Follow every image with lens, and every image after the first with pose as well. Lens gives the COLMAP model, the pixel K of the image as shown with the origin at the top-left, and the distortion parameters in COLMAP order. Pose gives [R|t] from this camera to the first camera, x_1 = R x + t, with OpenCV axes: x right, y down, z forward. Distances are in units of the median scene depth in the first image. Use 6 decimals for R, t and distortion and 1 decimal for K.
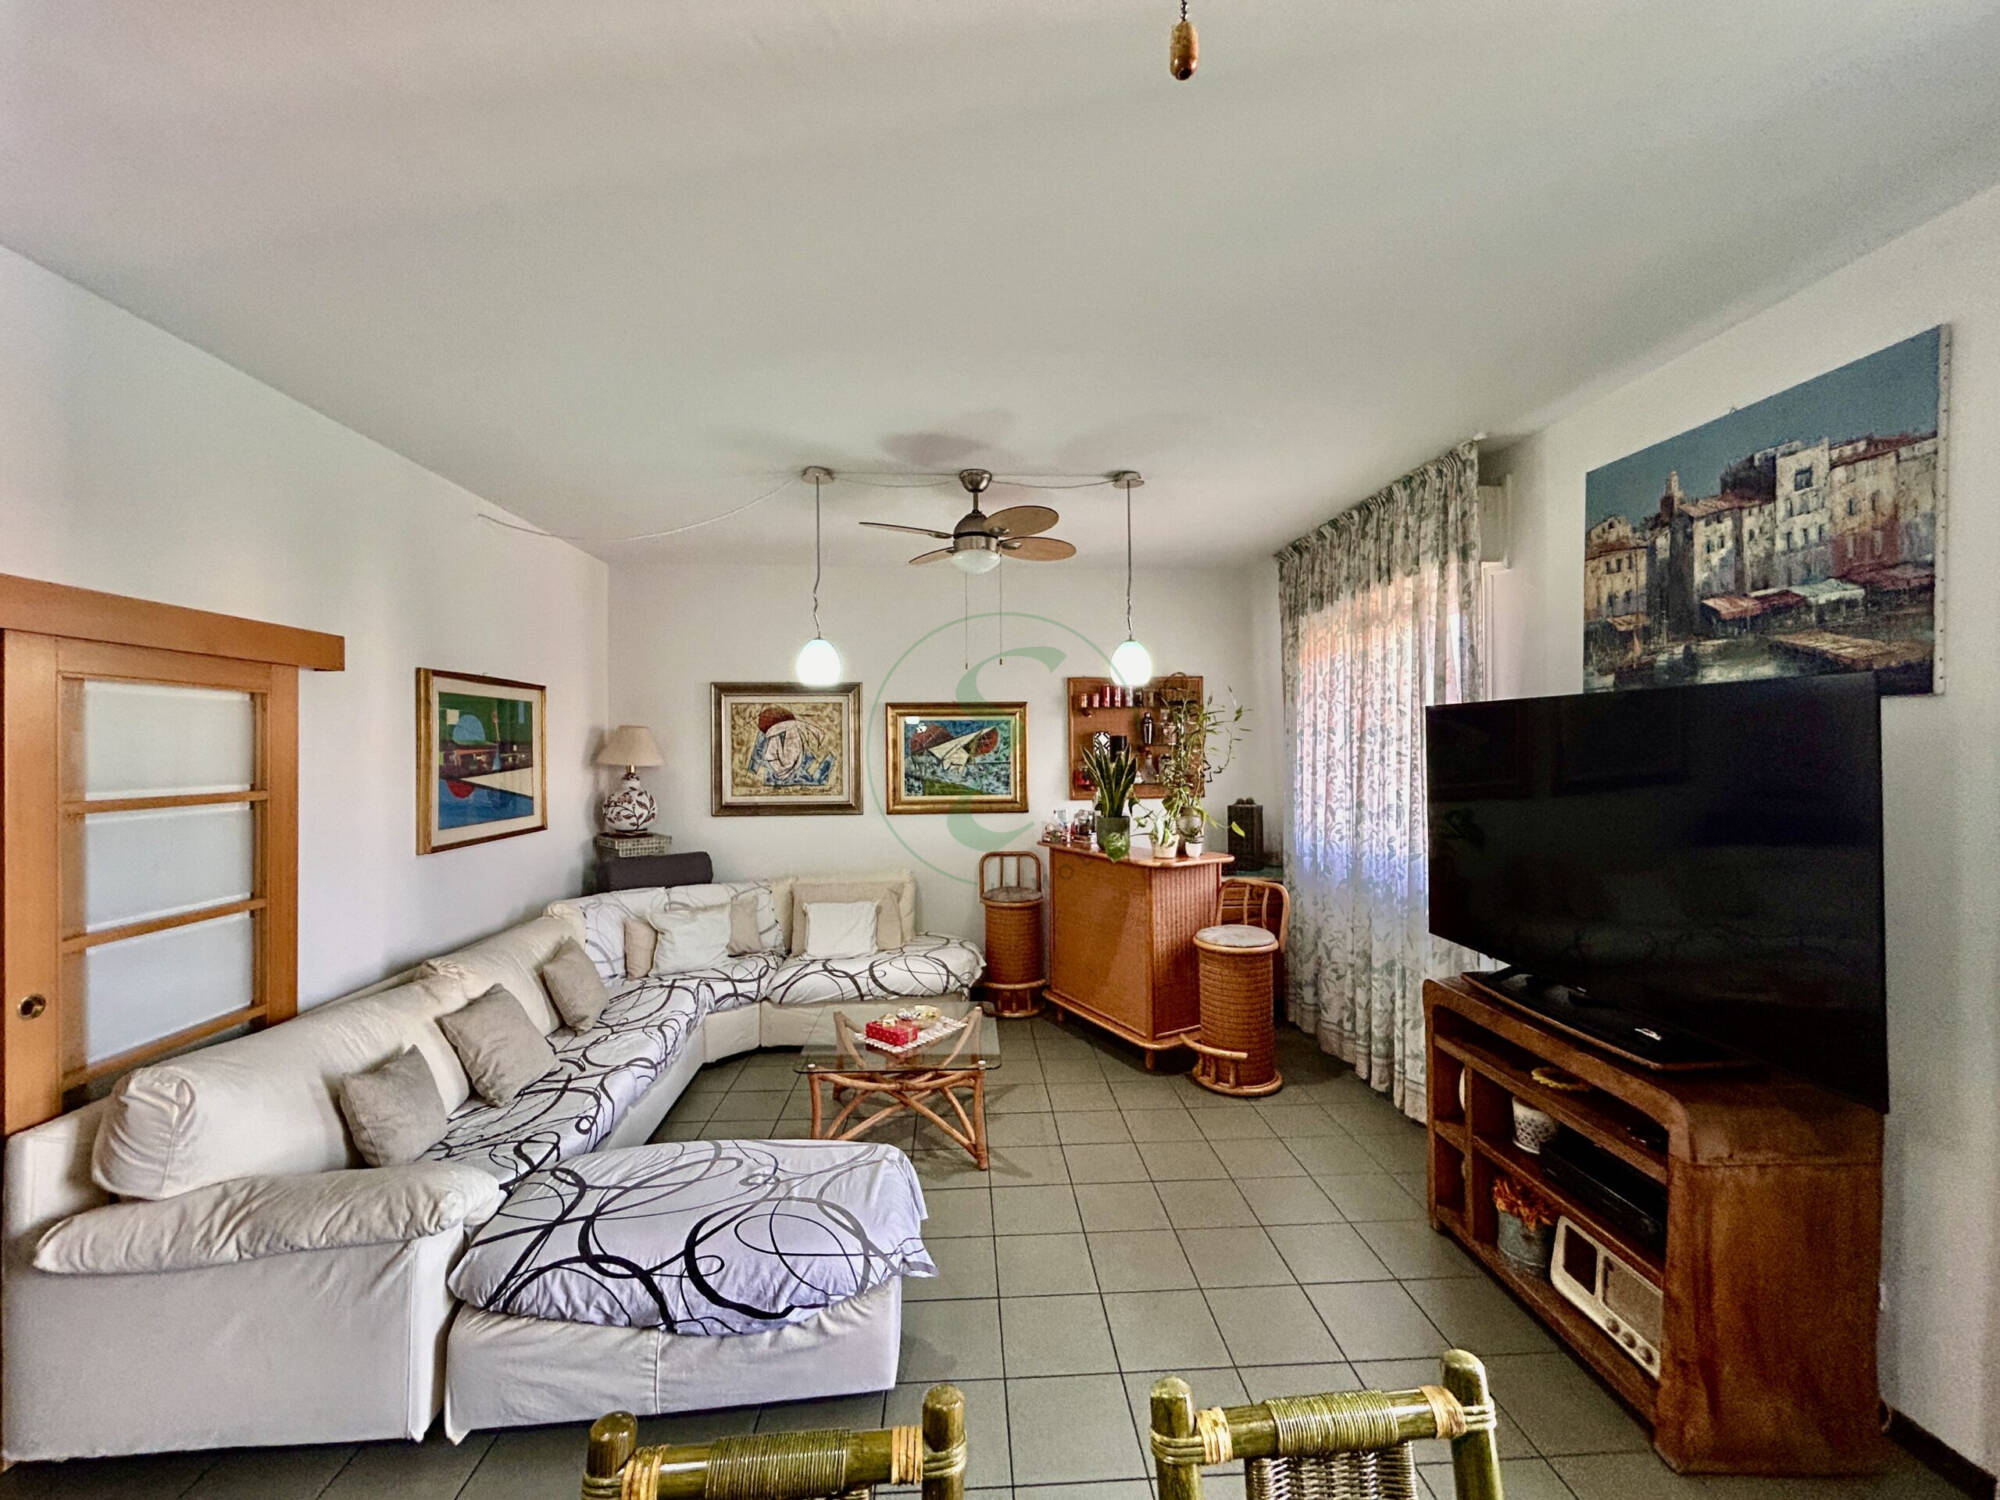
lens RADIAL K [[808.0, 0, 1000.1], [0, 808.0, 748.5], [0, 0, 1]] dist [-0.002047, 0.001192]
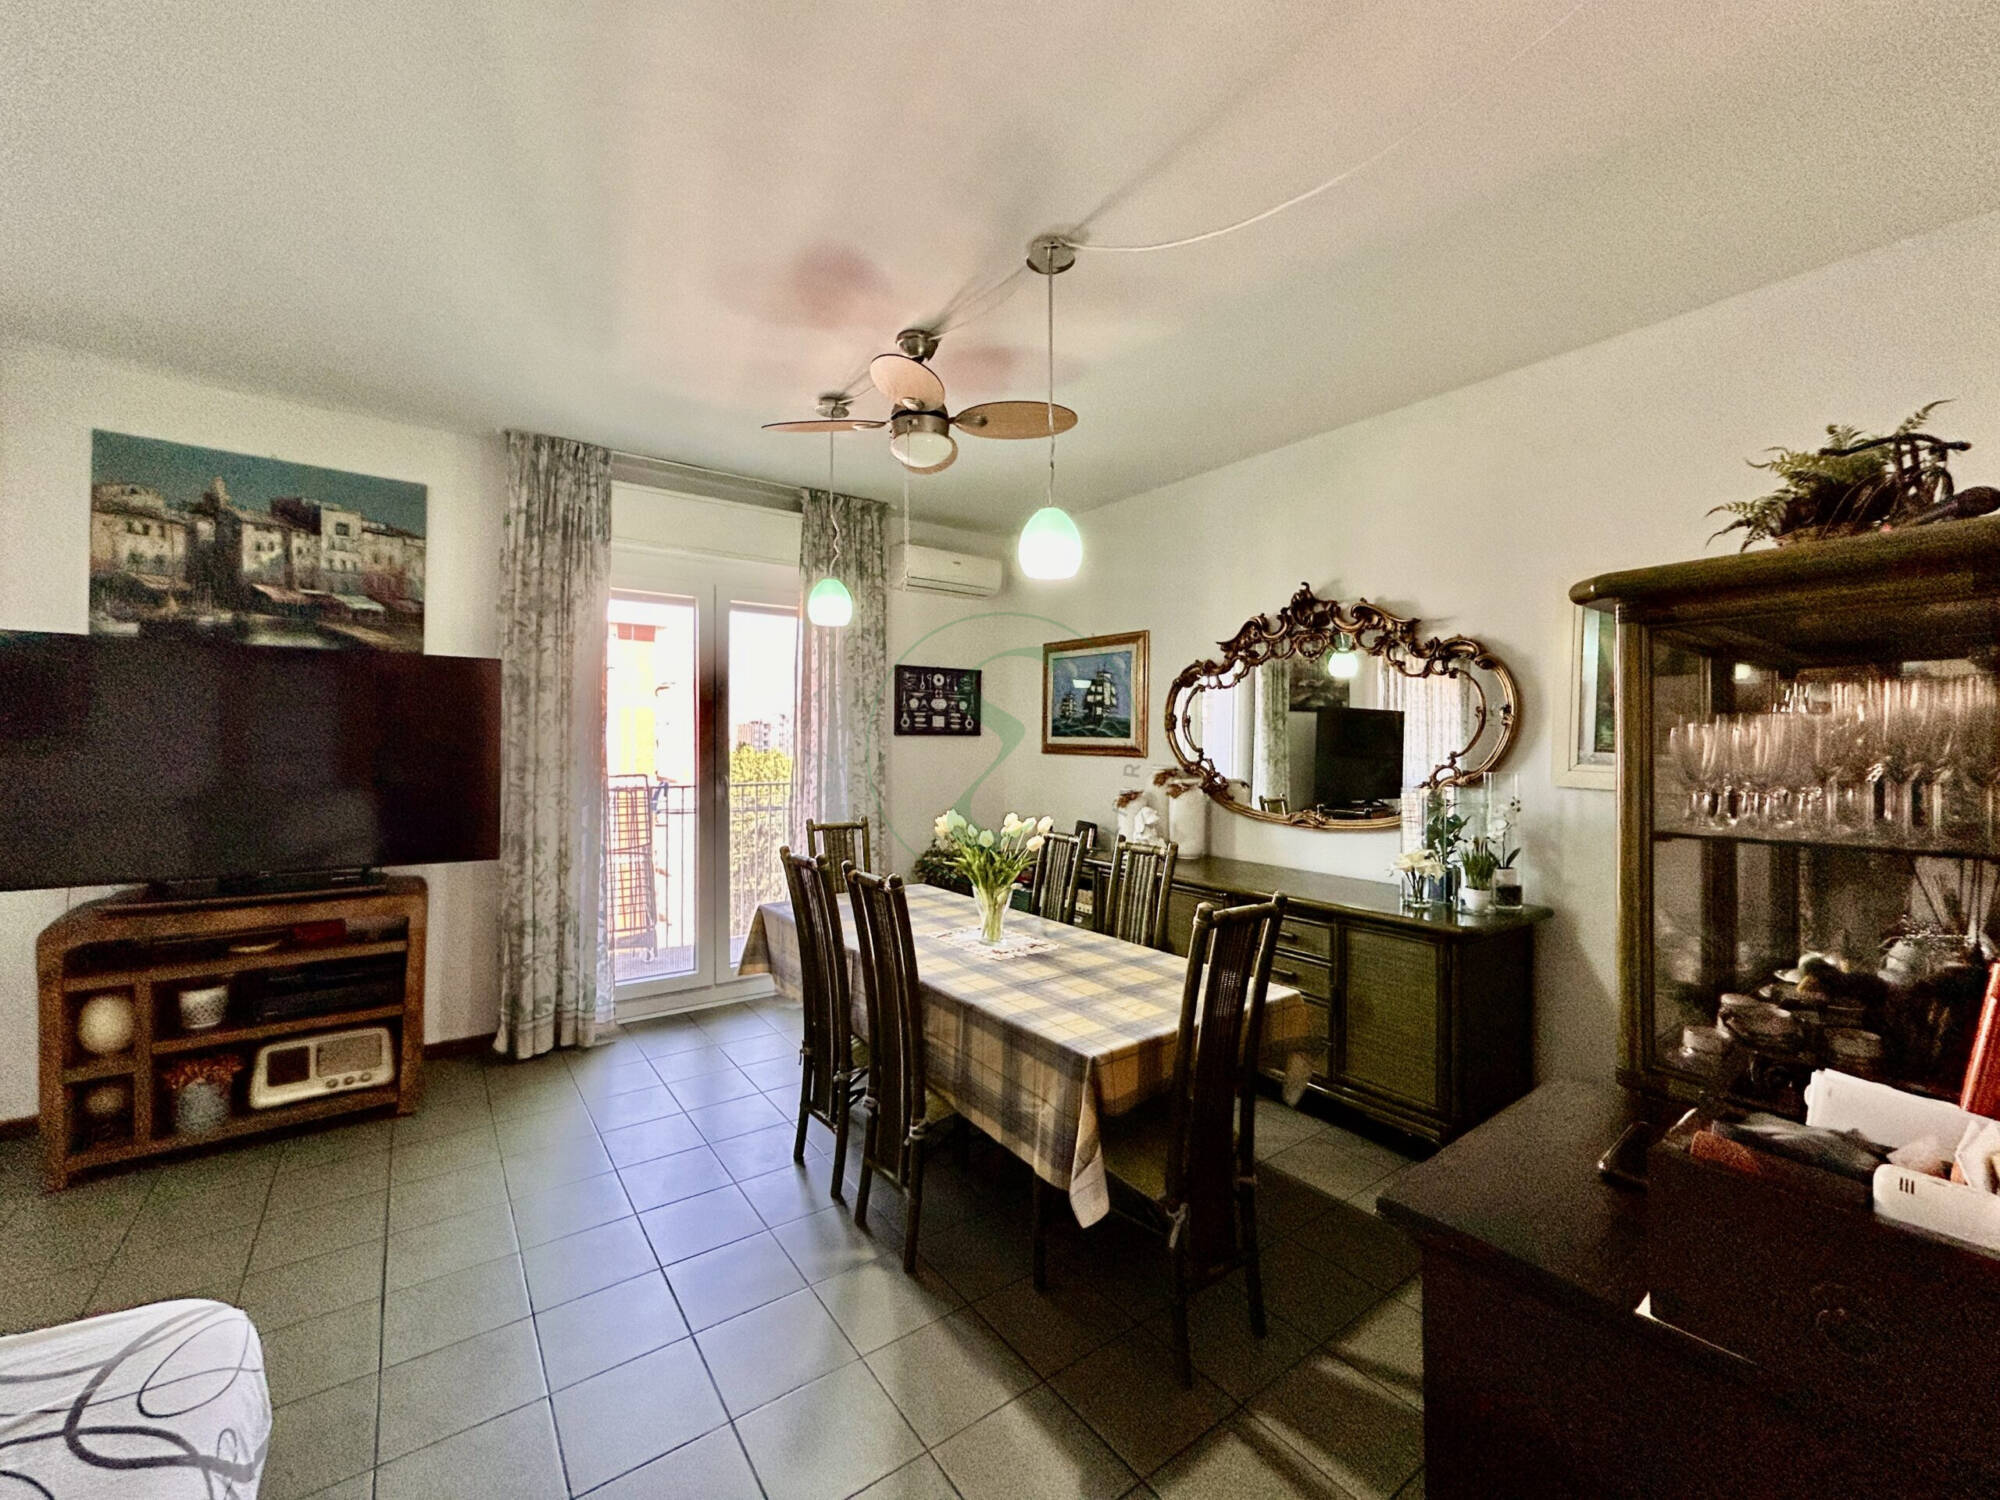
lens RADIAL K [[808.0, 0, 1000.3], [0, 808.0, 748.2], [0, 0, 1]] dist [-0.002047, 0.001192]
pose [[-0.545756, -0.010092, 0.837884, -0.778114], [-0.003846, 0.999947, 0.009539, 0.061809], [-0.837935, 0.001984, -0.545766, 0.544922]]
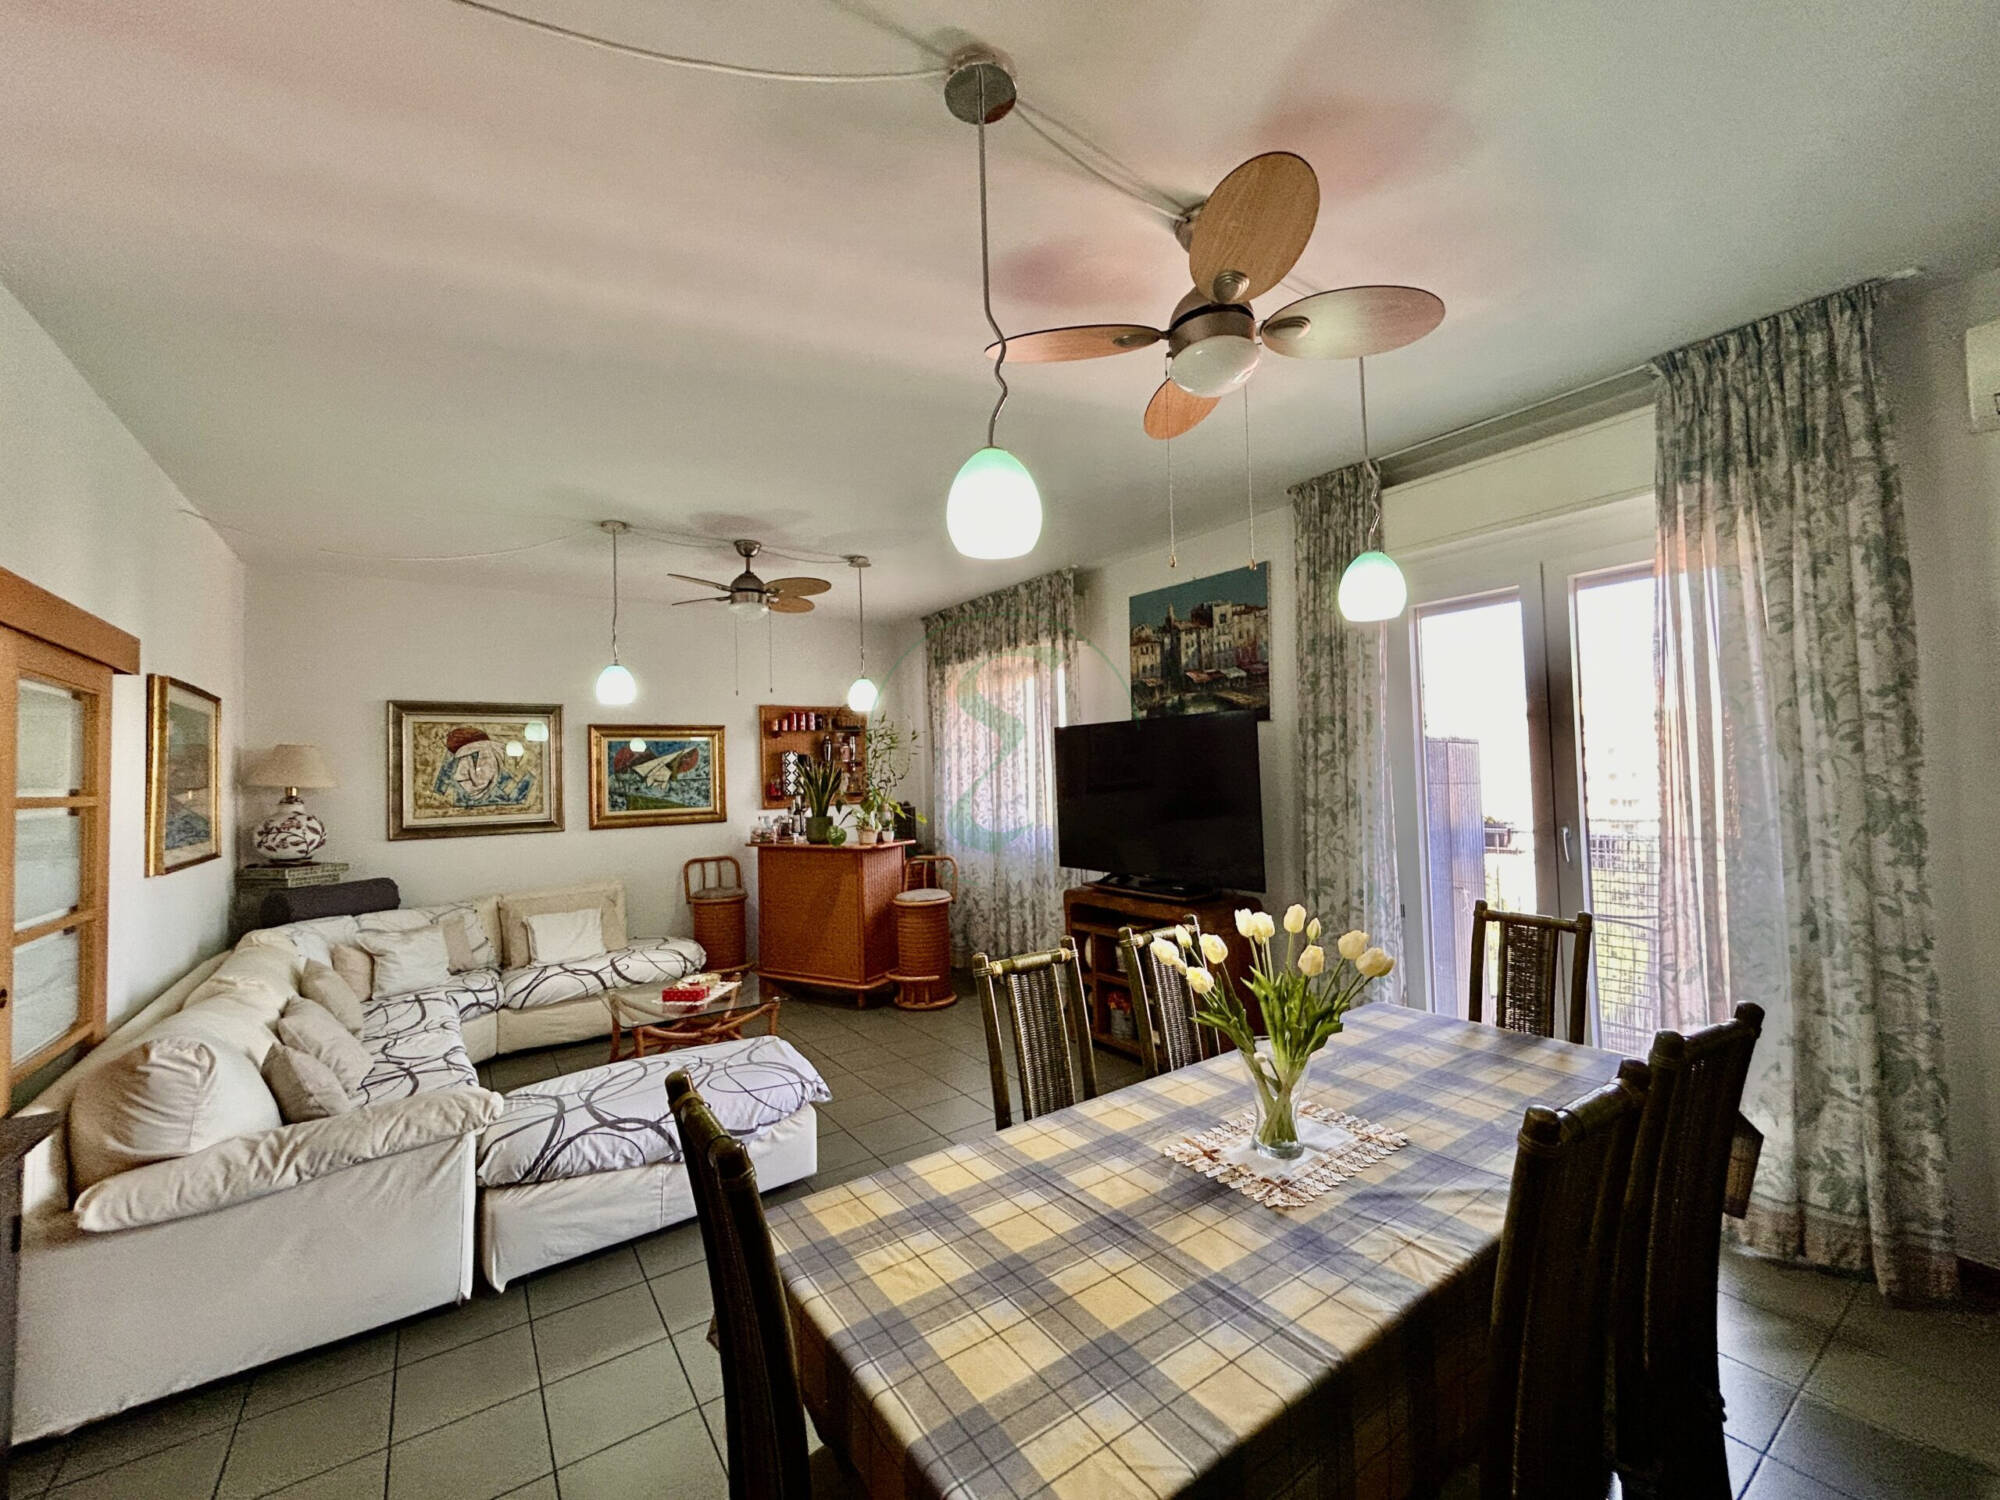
lens RADIAL K [[808.0, 0, 1000.0], [0, 808.0, 748.0], [0, 0, 1]] dist [-0.002047, 0.001192]
pose [[0.850987, -0.000830, 0.525187, -0.426071], [0.023863, 0.999027, -0.037088, 0.047605], [-0.524645, 0.044094, 0.850178, -0.330495]]
